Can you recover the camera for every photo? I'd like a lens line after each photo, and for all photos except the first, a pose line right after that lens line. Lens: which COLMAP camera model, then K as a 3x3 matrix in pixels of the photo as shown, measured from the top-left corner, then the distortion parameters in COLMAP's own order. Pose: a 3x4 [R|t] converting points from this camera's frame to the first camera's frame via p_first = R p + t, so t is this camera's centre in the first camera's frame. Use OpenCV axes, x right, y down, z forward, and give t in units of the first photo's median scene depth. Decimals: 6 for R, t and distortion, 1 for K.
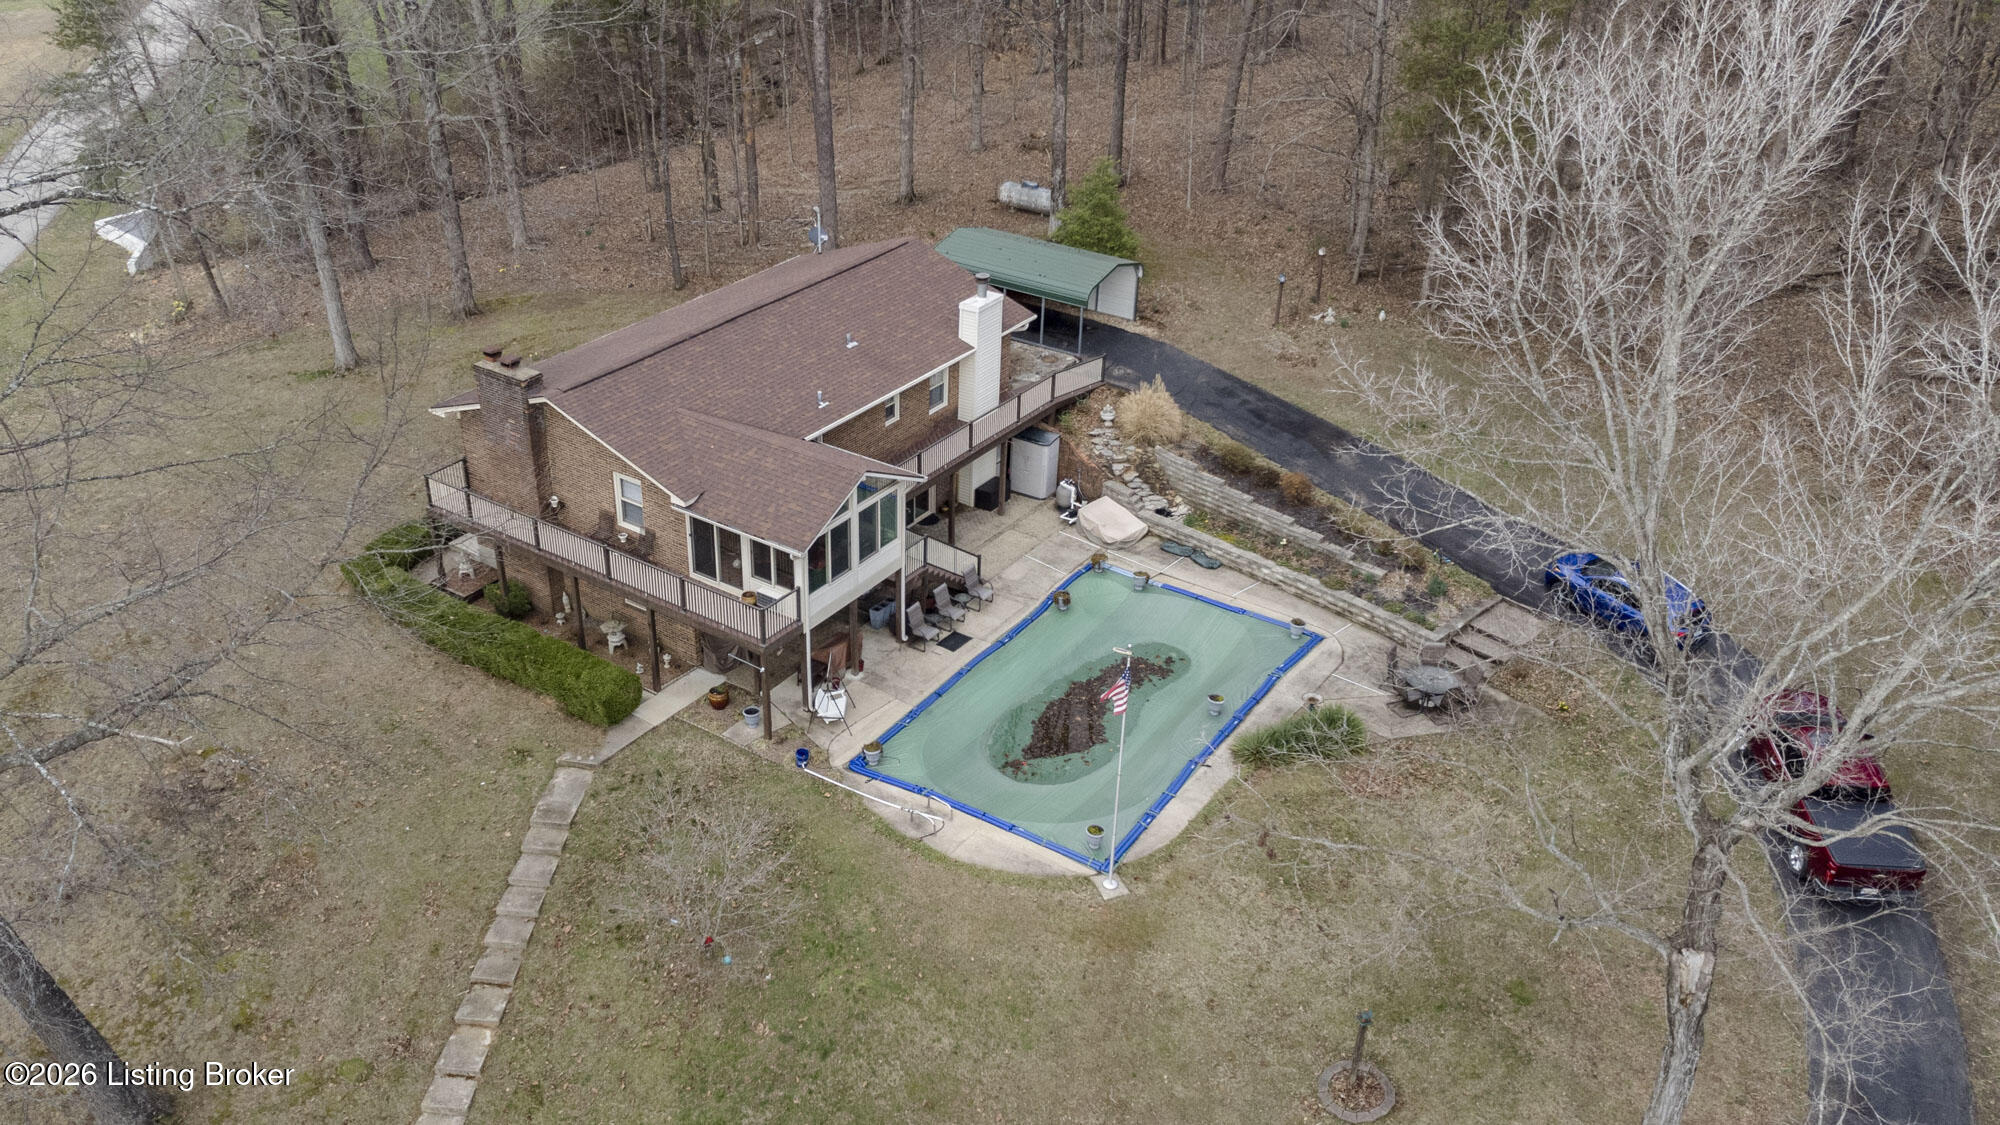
lens RADIAL K [[1507.3, 0, 960.9], [0, 1507.3, 566.3], [0, 0, 1]] dist [0.006703, -0.000563]
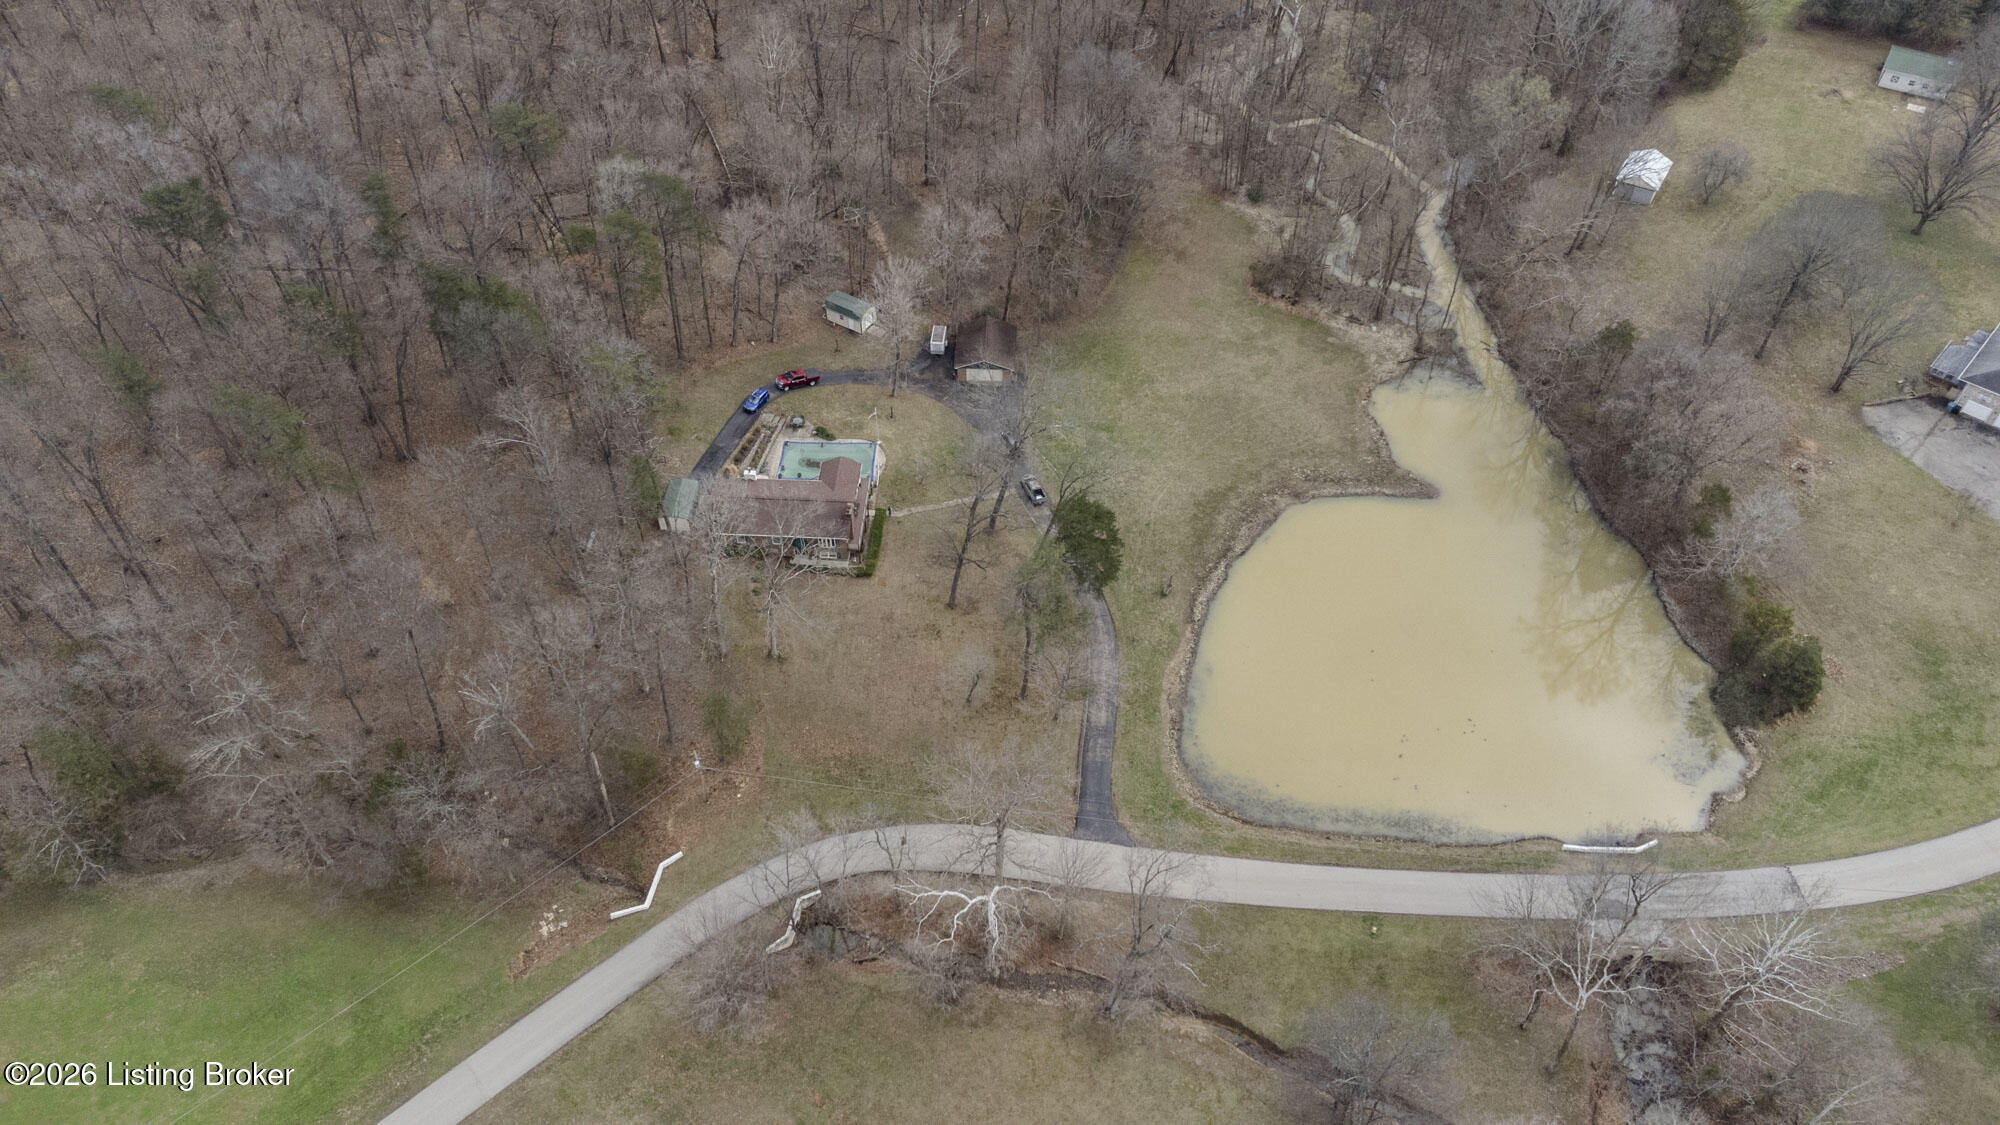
lens RADIAL K [[1490.6, 0, 972.8], [0, 1490.6, 558.8], [0, 0, 1]] dist [0.027974, 0.004466]
pose [[-0.528523, -0.636446, 0.561783, -3.157524], [0.416764, 0.381997, 0.824856, -3.685012], [-0.739575, 0.670086, 0.063354, 0.535821]]
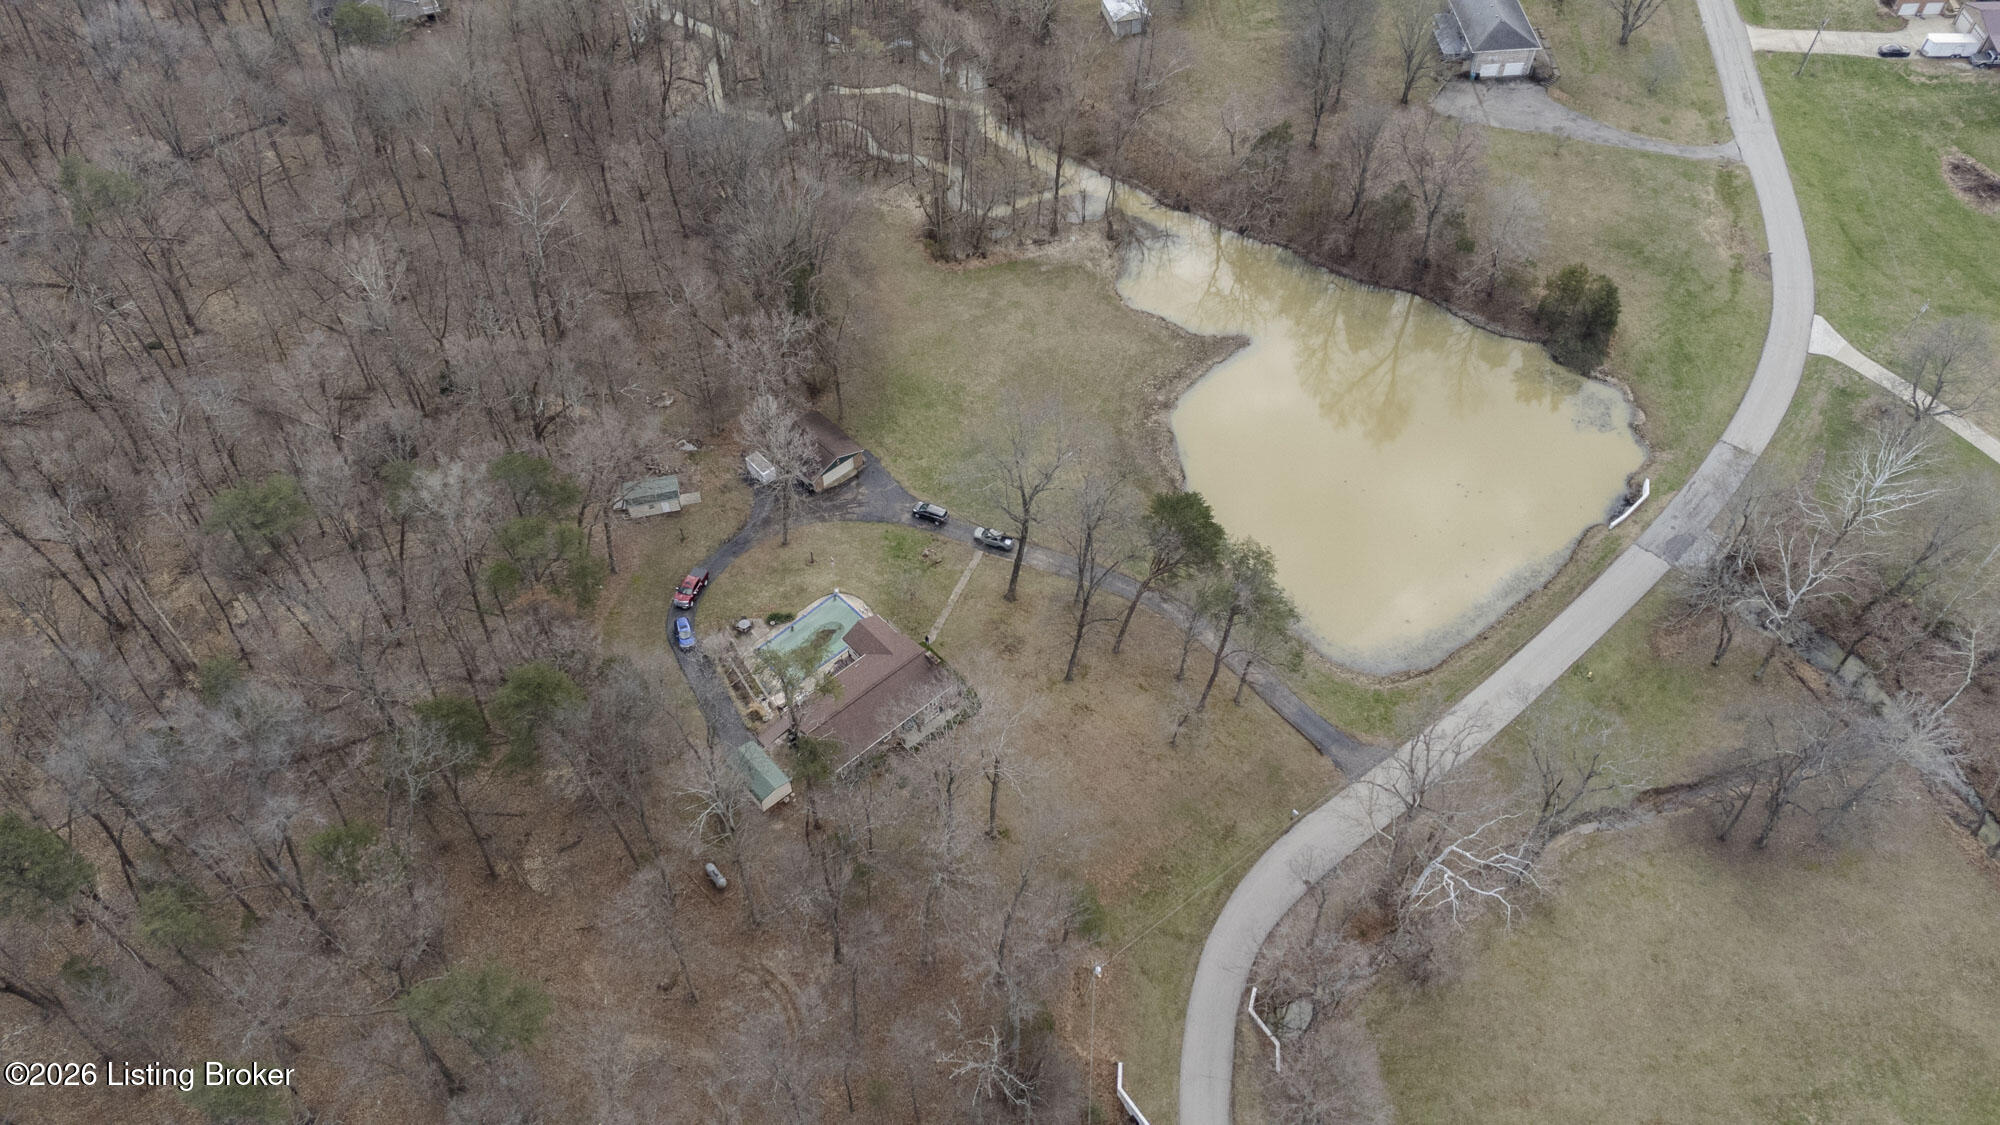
lens RADIAL K [[1507.3, 0, 960.9], [0, 1507.3, 566.3], [0, 0, 1]] dist [0.006703, -0.000563]
pose [[-0.975110, -0.166049, 0.146928, -0.933095], [0.114531, 0.190193, 0.975043, -4.180250], [-0.189850, 0.967602, -0.166441, 1.432162]]
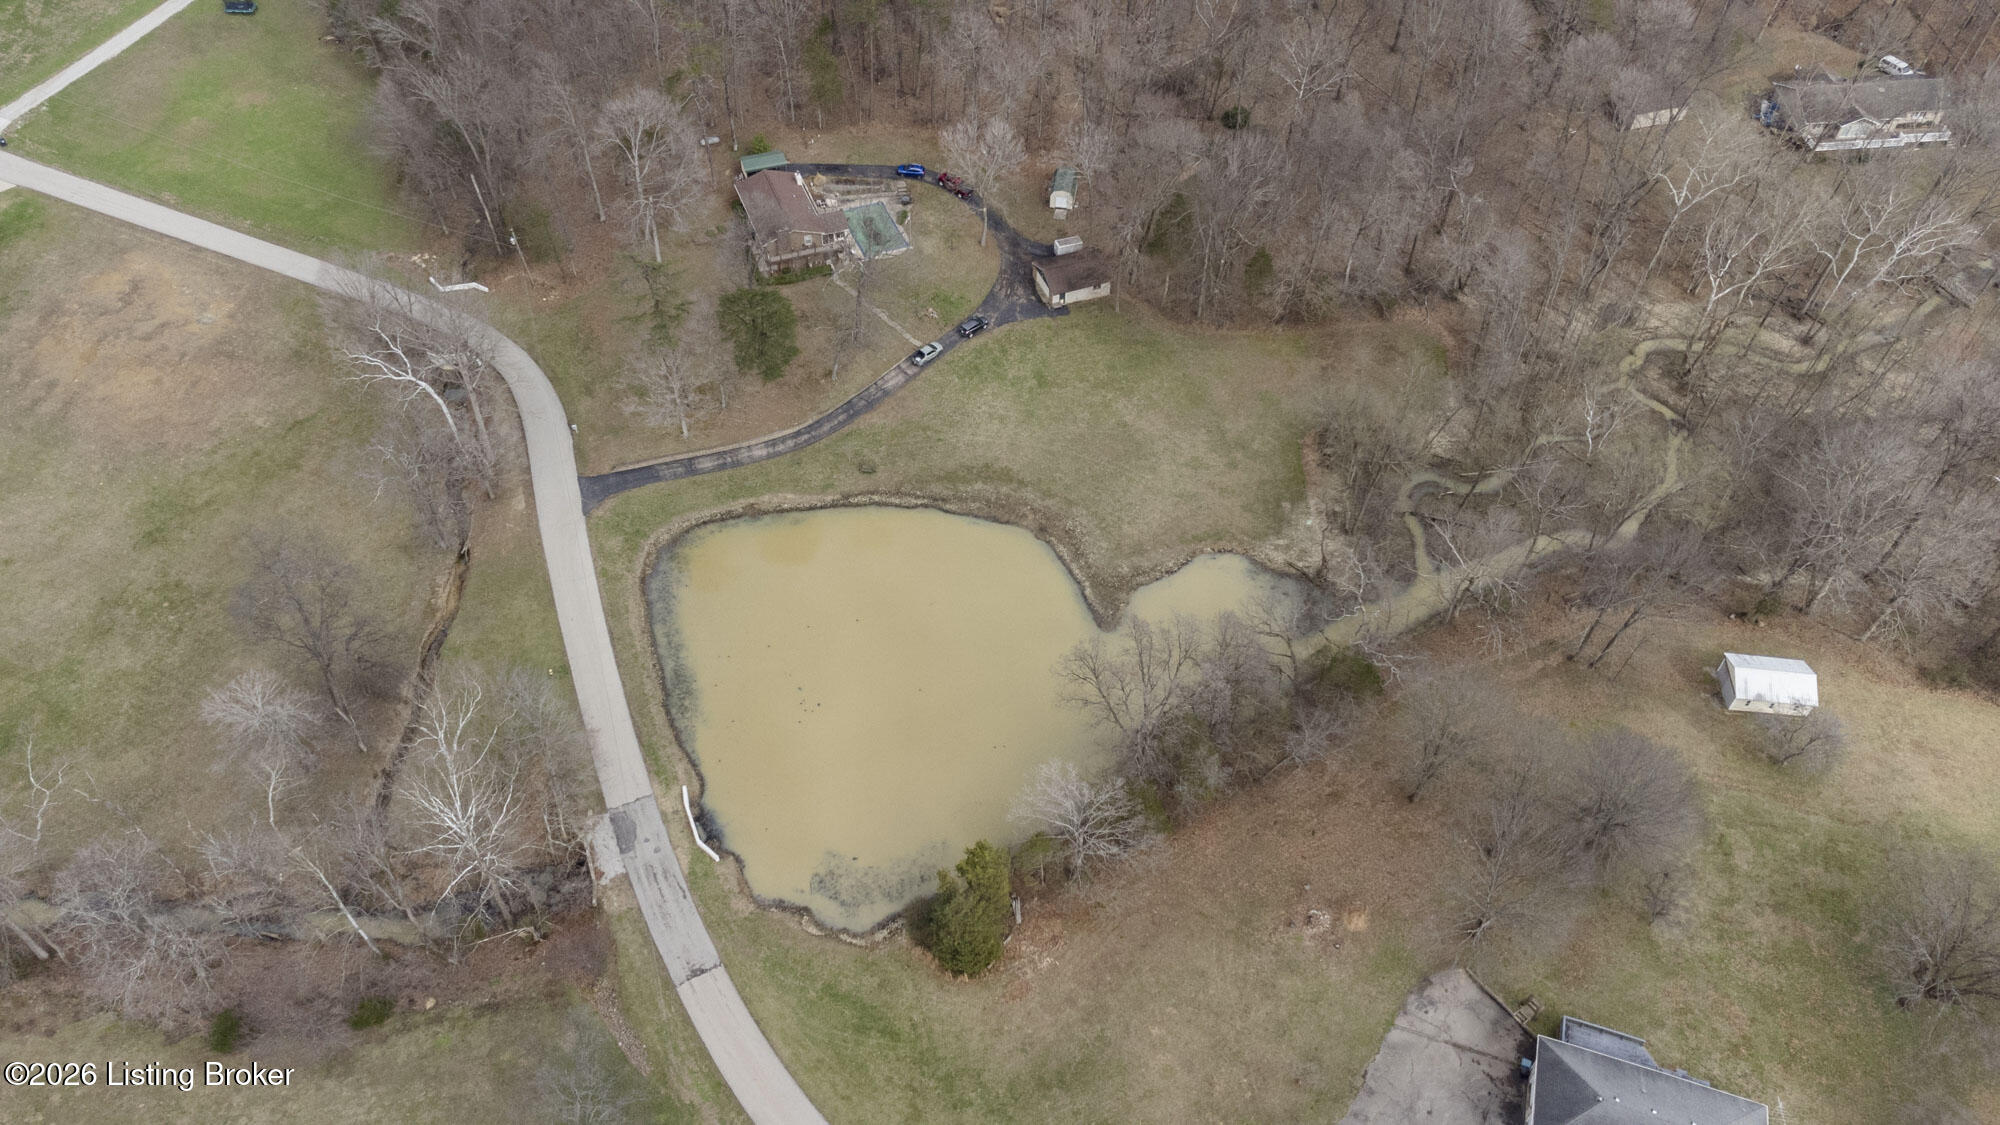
lens RADIAL K [[1507.3, 0, 960.9], [0, 1507.3, 566.3], [0, 0, 1]] dist [0.006703, -0.000563]
pose [[0.564254, -0.622467, 0.542358, -3.694204], [0.403749, 0.781059, 0.476376, -1.536584], [-0.720142, -0.049821, 0.692036, -3.357281]]
